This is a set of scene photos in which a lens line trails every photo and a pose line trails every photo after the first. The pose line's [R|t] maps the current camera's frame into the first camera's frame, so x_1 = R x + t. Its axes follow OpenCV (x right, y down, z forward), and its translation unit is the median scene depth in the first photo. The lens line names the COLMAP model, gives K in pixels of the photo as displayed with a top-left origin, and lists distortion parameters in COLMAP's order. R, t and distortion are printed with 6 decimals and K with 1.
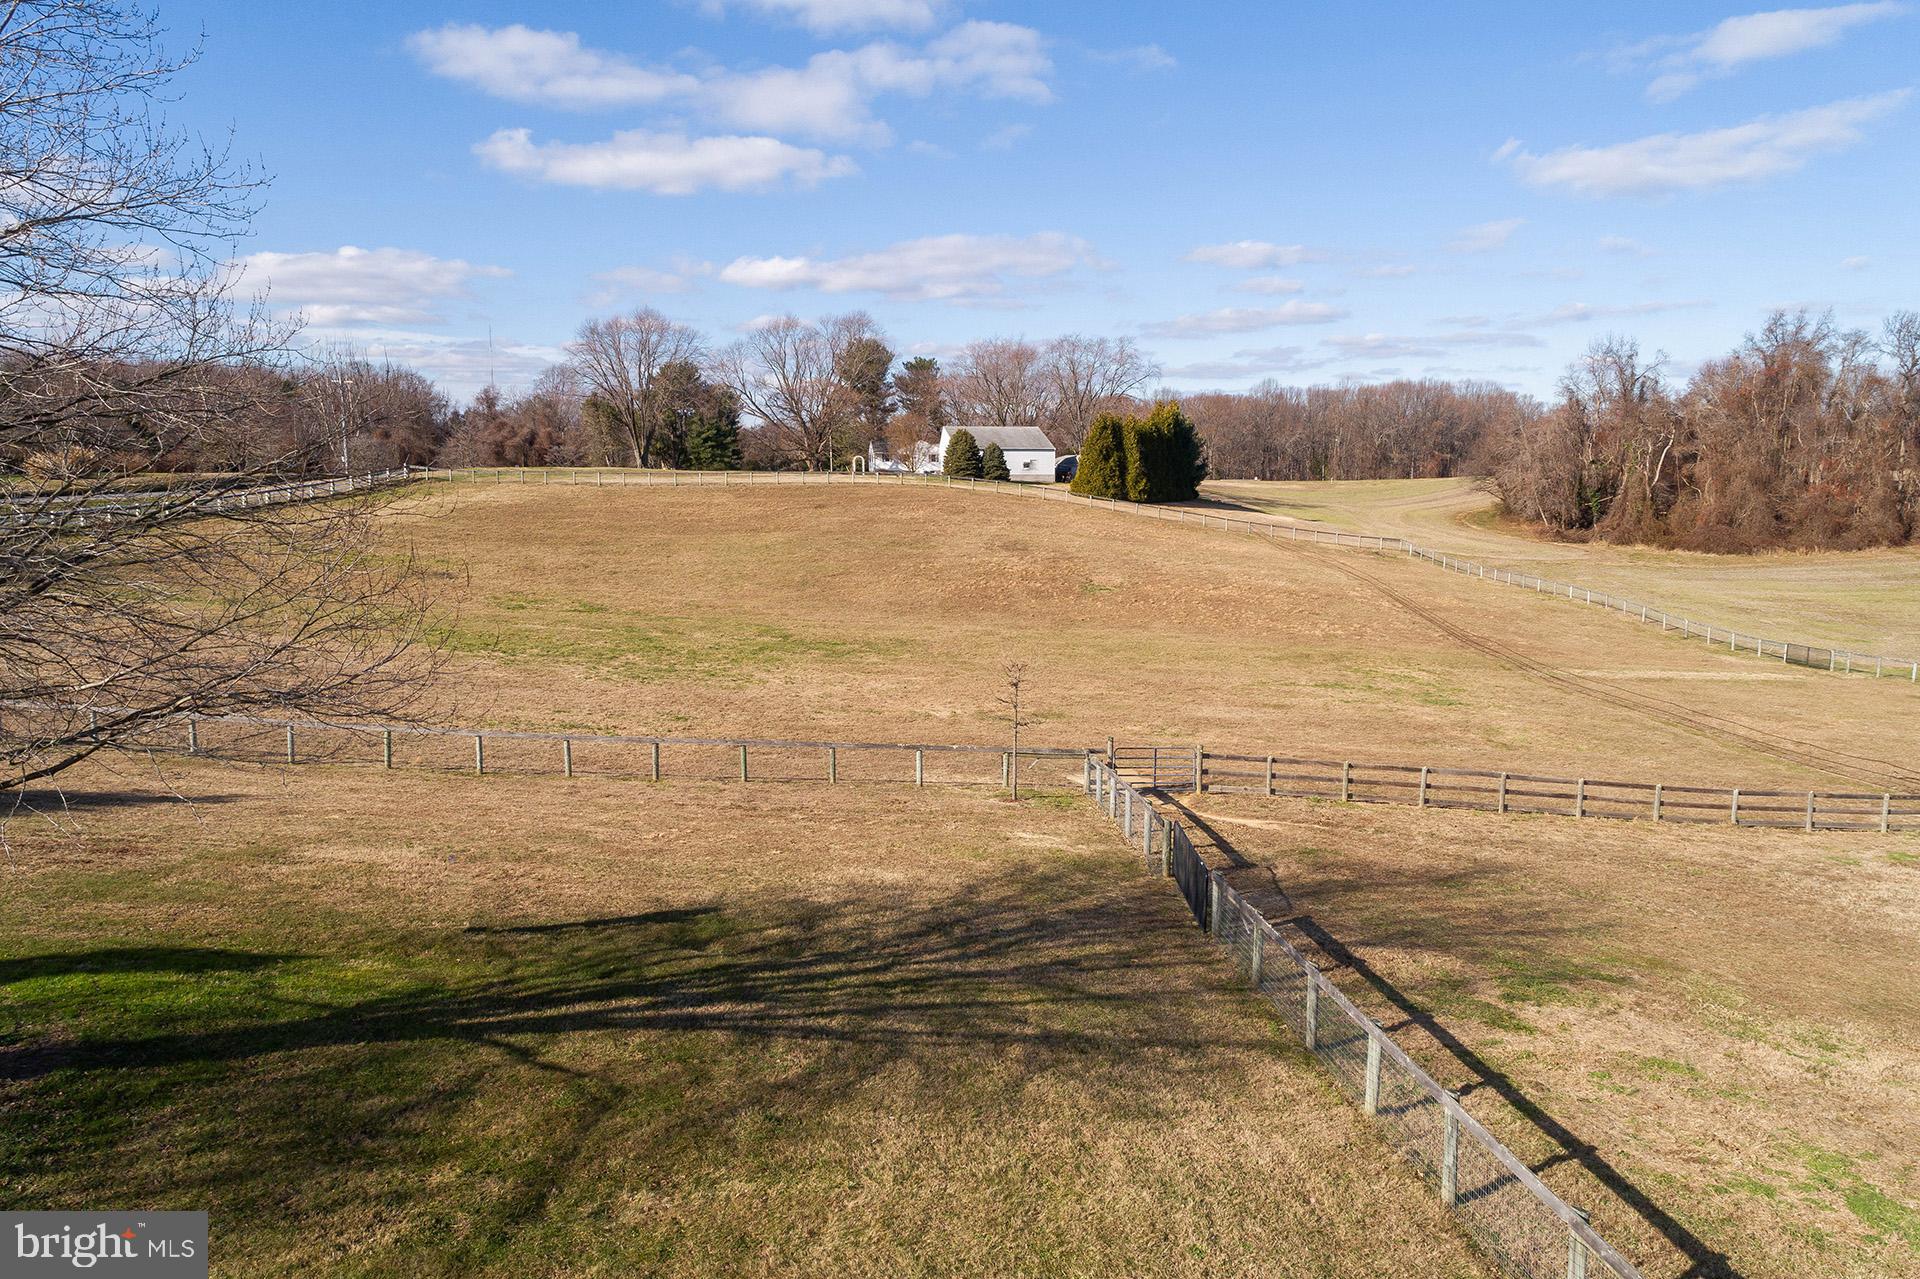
lens RADIAL K [[1290.5, 0, 963.7], [0, 1290.5, 633.6], [0, 0, 1]] dist [0.000180, 0.003631]
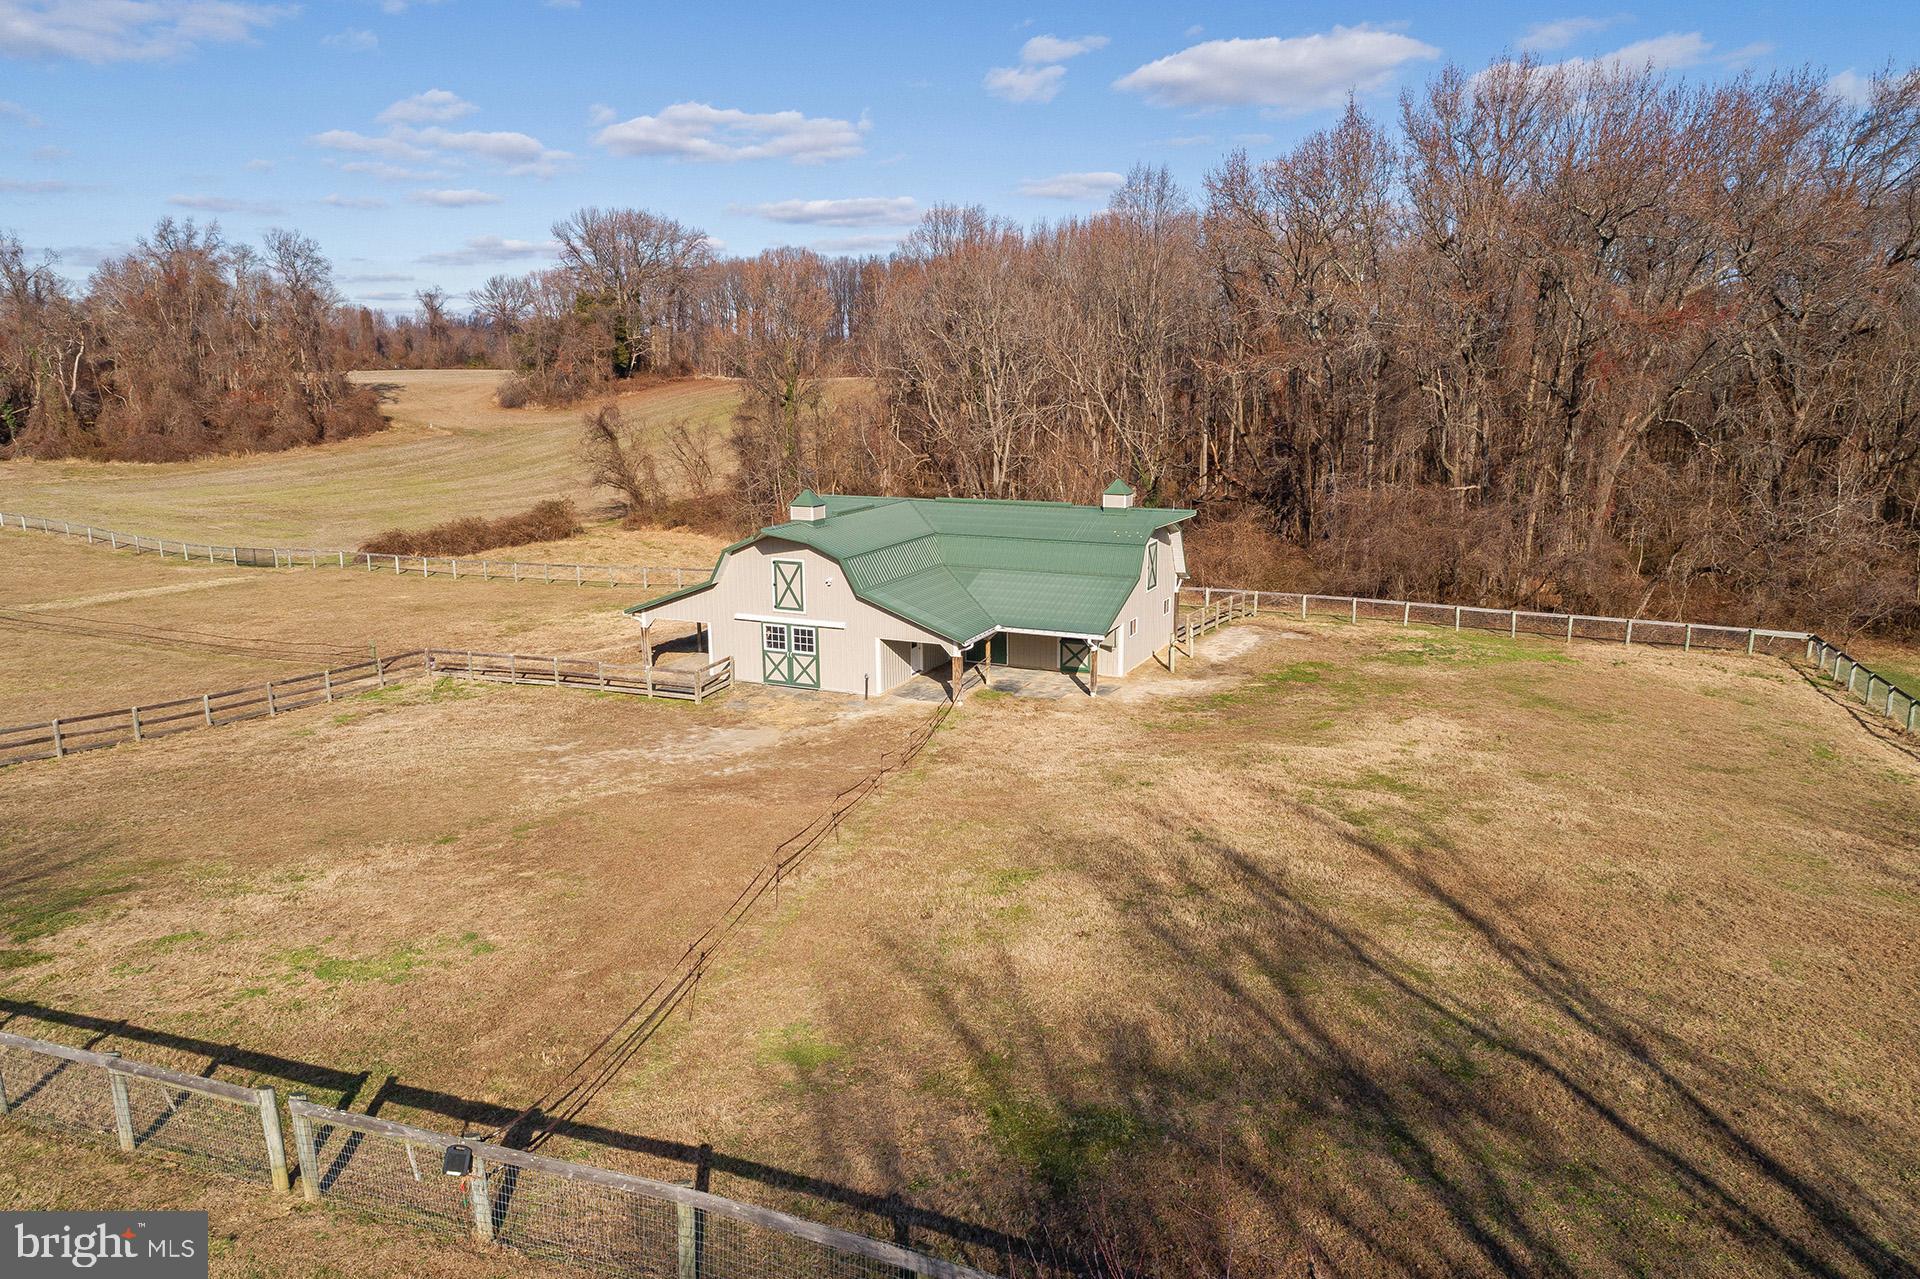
lens RADIAL K [[1290.5, 0, 963.7], [0, 1290.5, 633.6], [0, 0, 1]] dist [0.000180, 0.003631]
pose [[0.469192, -0.186546, 0.863168, -0.031375], [0.118690, 0.981887, 0.147687, -0.011950], [-0.875084, 0.033155, 0.482834, -0.073917]]
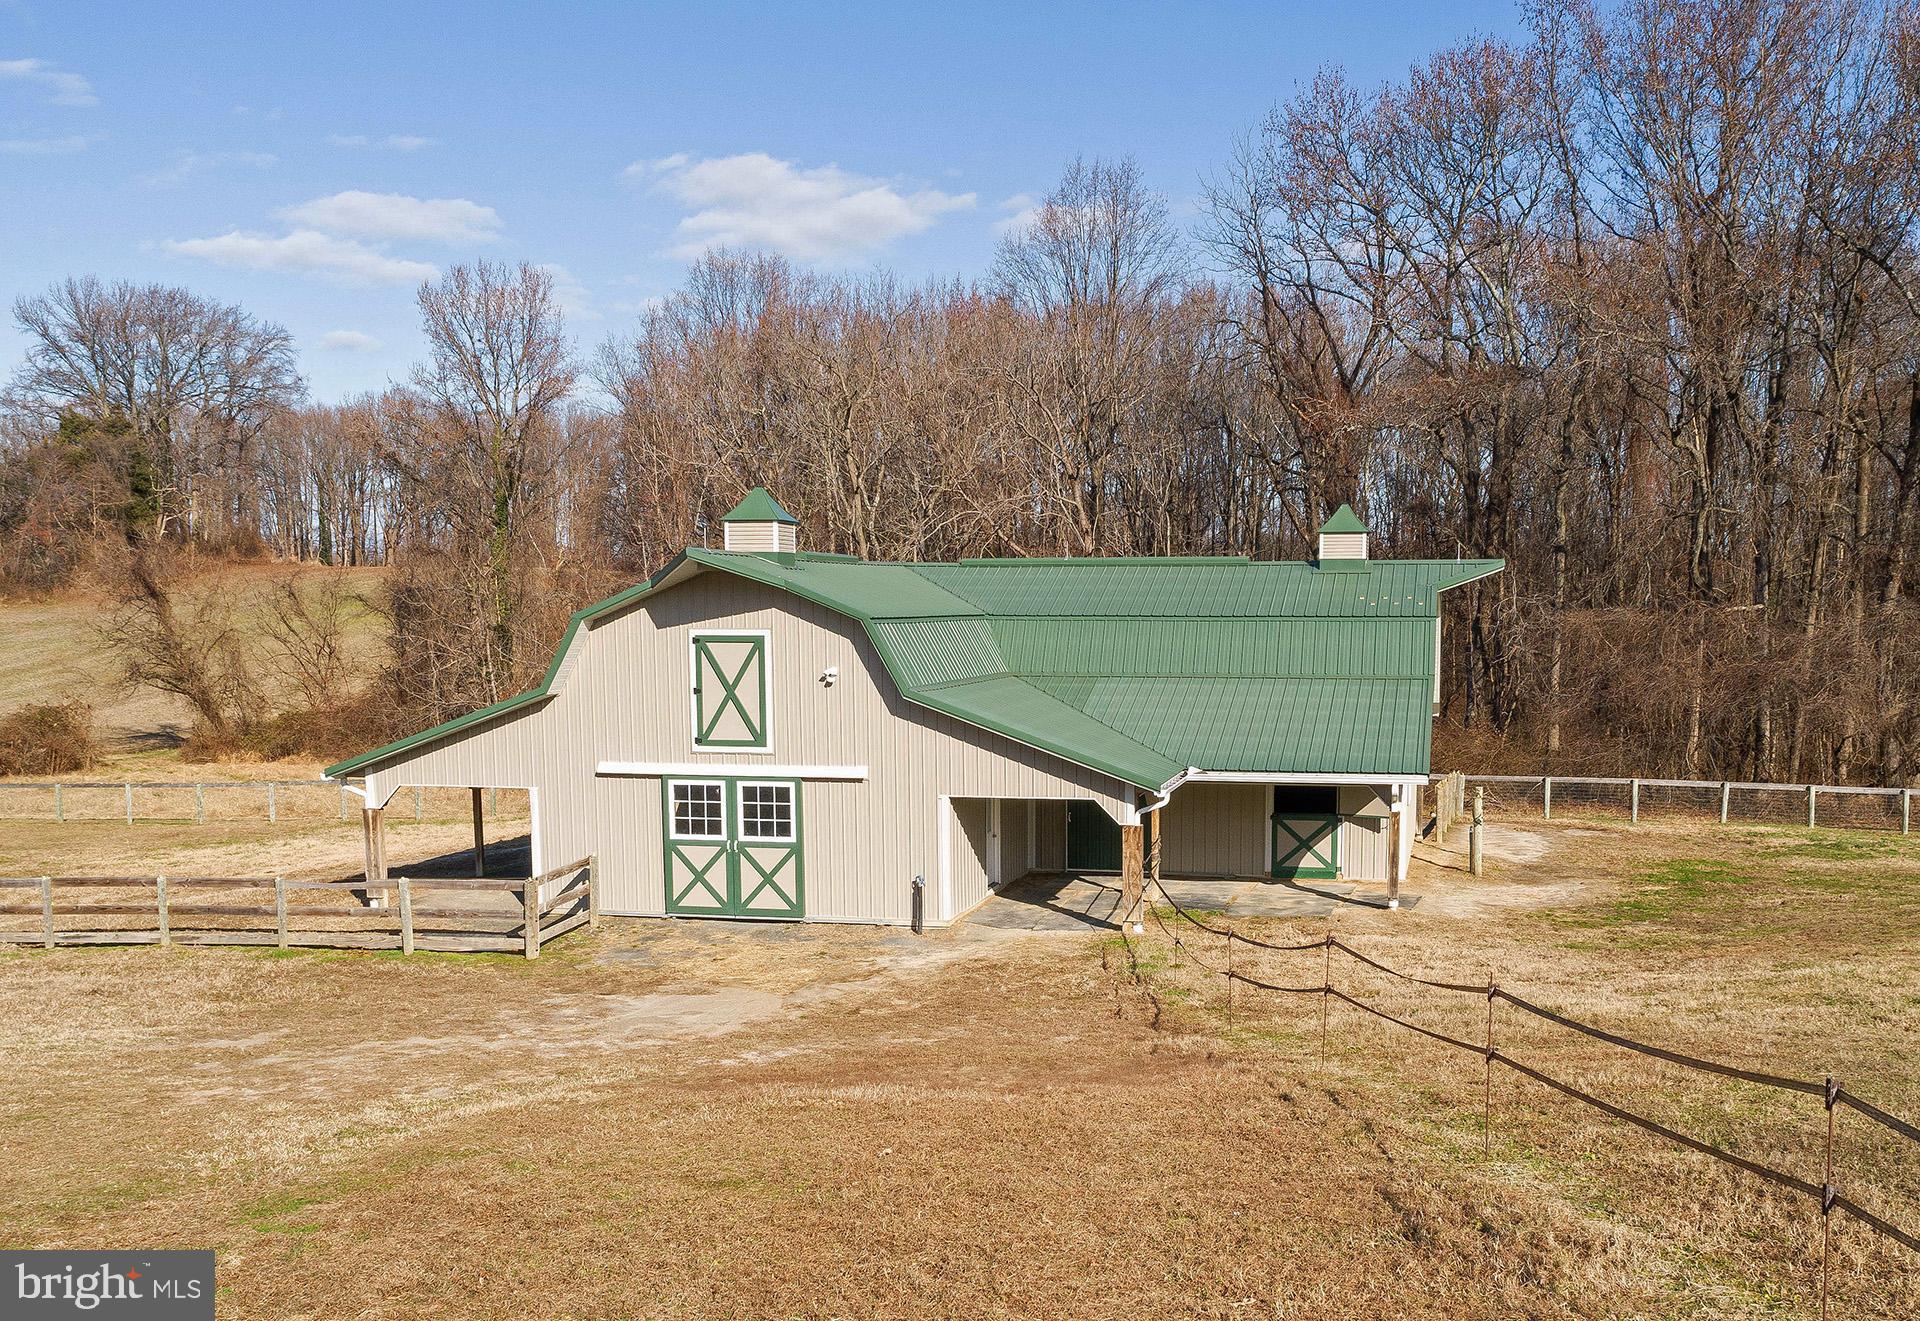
lens RADIAL K [[1872.7, 0, 1086.4], [0, 1872.7, 831.4], [0, 0, 1]] dist [-0.003045, -0.003841]
pose [[0.259681, -0.123269, 0.957795, 0.119742], [0.124294, 0.987836, 0.093436, 0.059842], [-0.957662, 0.094785, 0.271844, 0.152036]]
